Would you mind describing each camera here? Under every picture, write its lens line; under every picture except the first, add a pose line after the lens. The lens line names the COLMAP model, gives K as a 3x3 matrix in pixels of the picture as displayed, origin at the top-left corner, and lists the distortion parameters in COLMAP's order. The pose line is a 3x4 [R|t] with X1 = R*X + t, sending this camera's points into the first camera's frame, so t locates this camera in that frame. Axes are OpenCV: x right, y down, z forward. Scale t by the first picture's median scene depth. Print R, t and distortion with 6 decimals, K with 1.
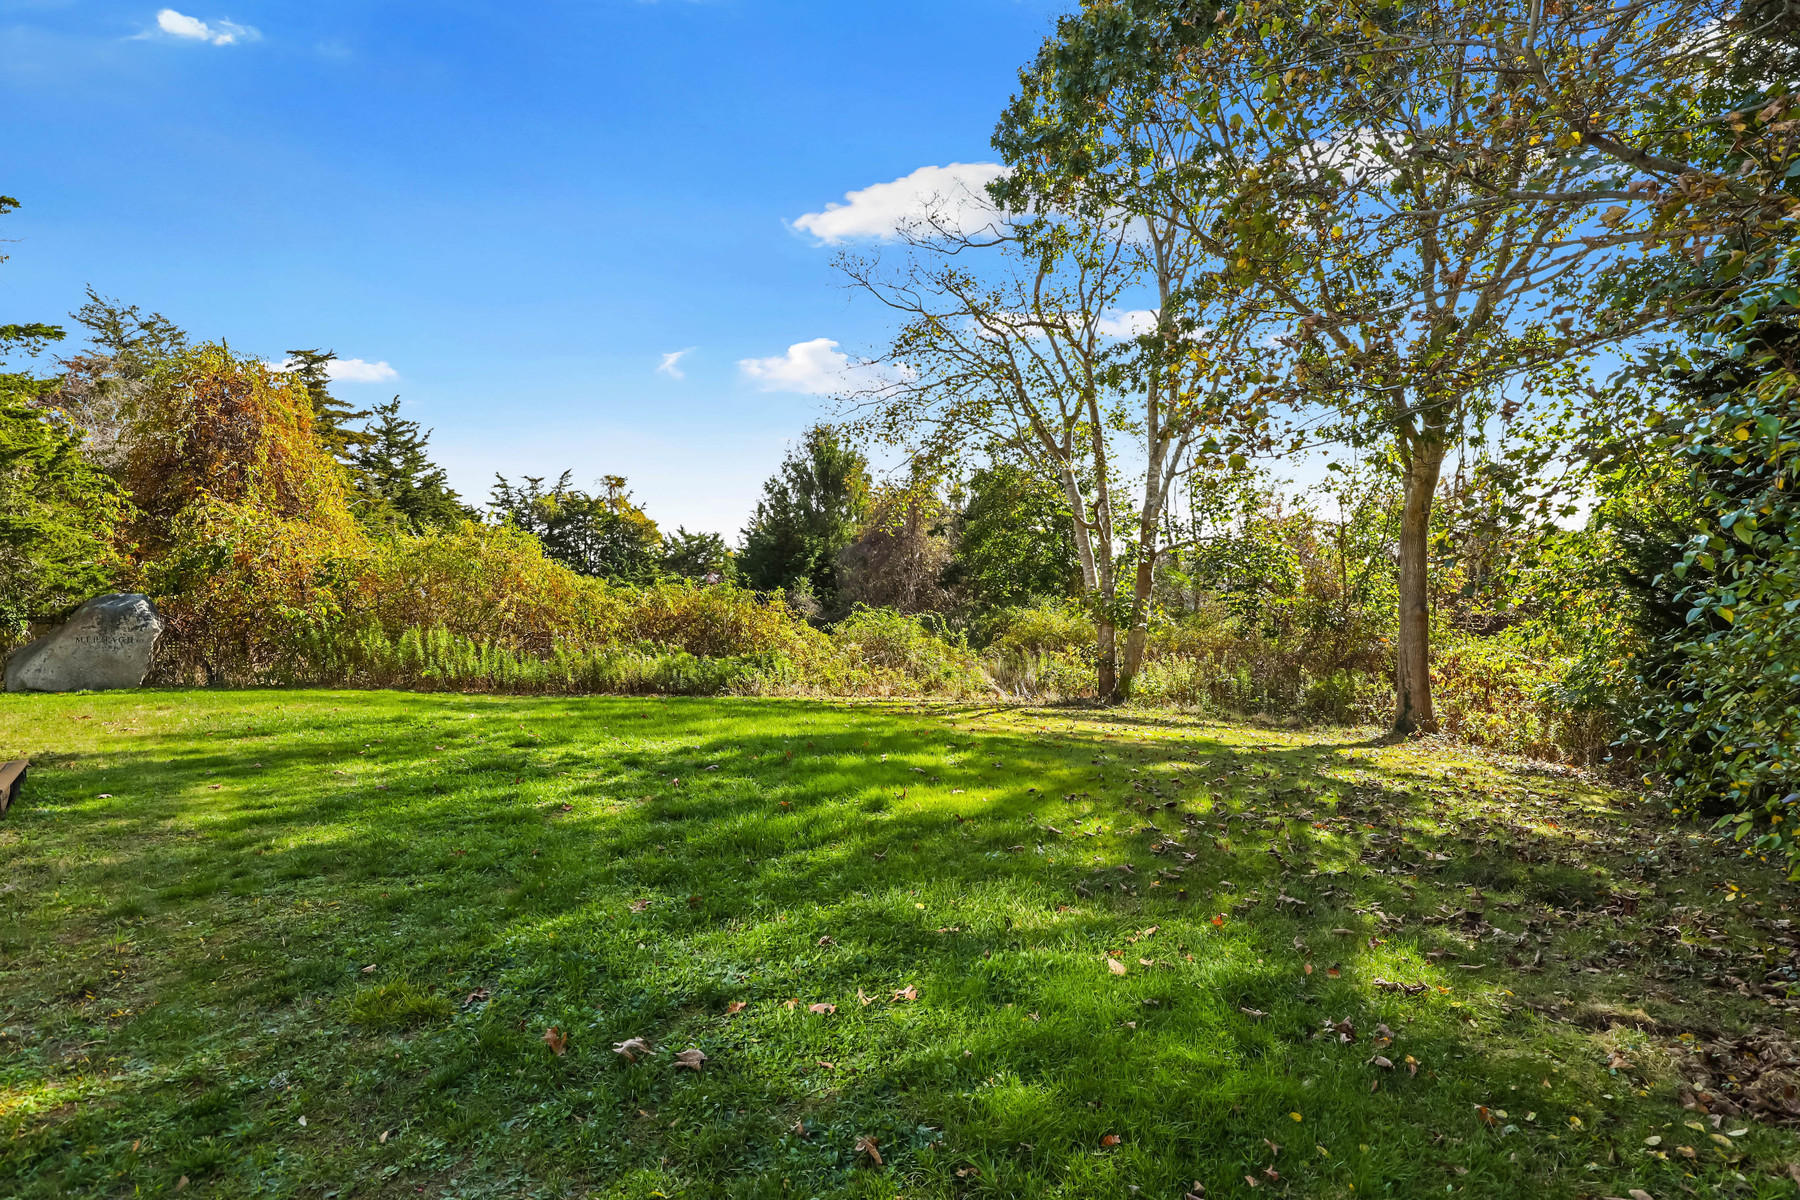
lens RADIAL K [[906.1, 0, 902.6], [0, 906.1, 595.8], [0, 0, 1]] dist [-0.000233, -0.000204]
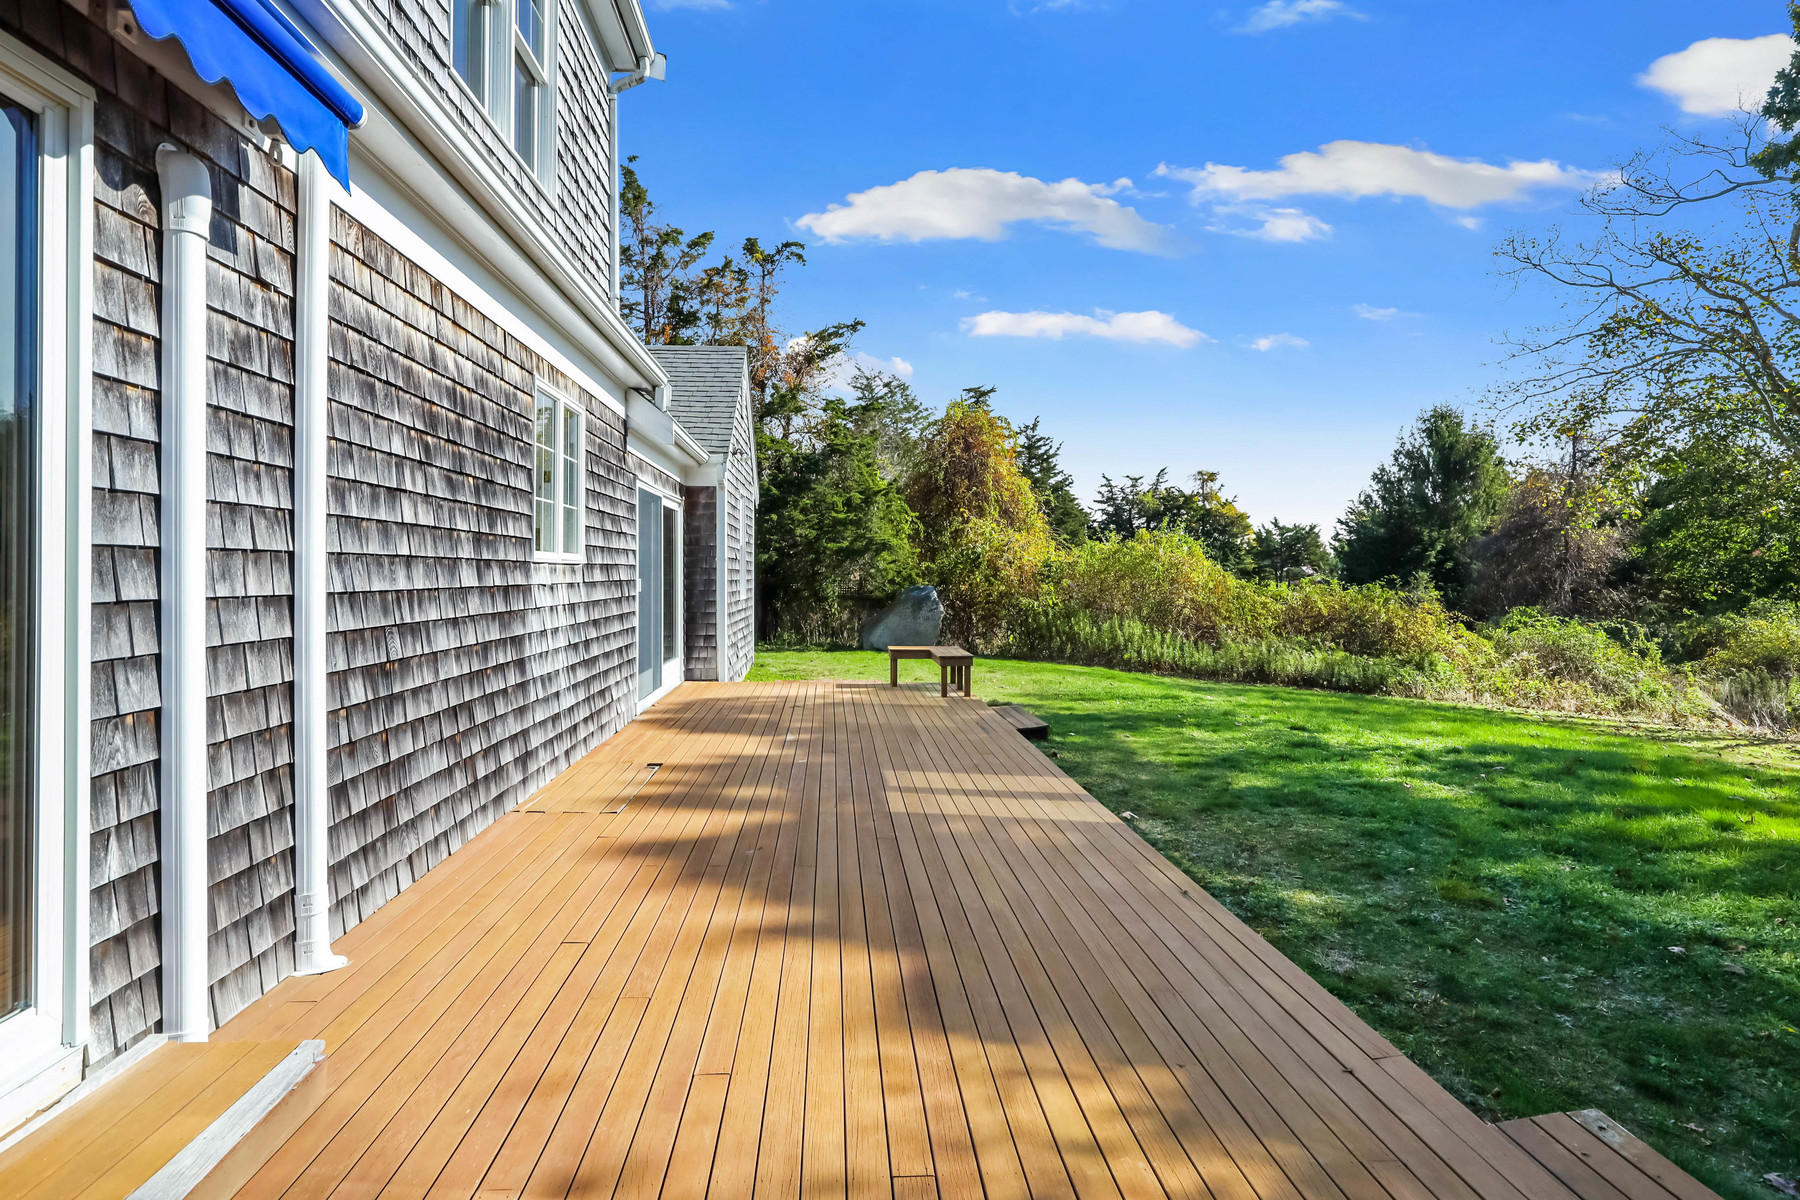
lens RADIAL K [[906.1, 0, 862.7], [0, 906.1, 557.6], [0, 0, 1]] dist [-0.000233, -0.000204]
pose [[0.825842, 0.011209, -0.563790, -0.082518], [-0.020888, 0.999724, -0.010720, -0.018666], [0.563514, 0.020630, 0.825849, -0.152946]]
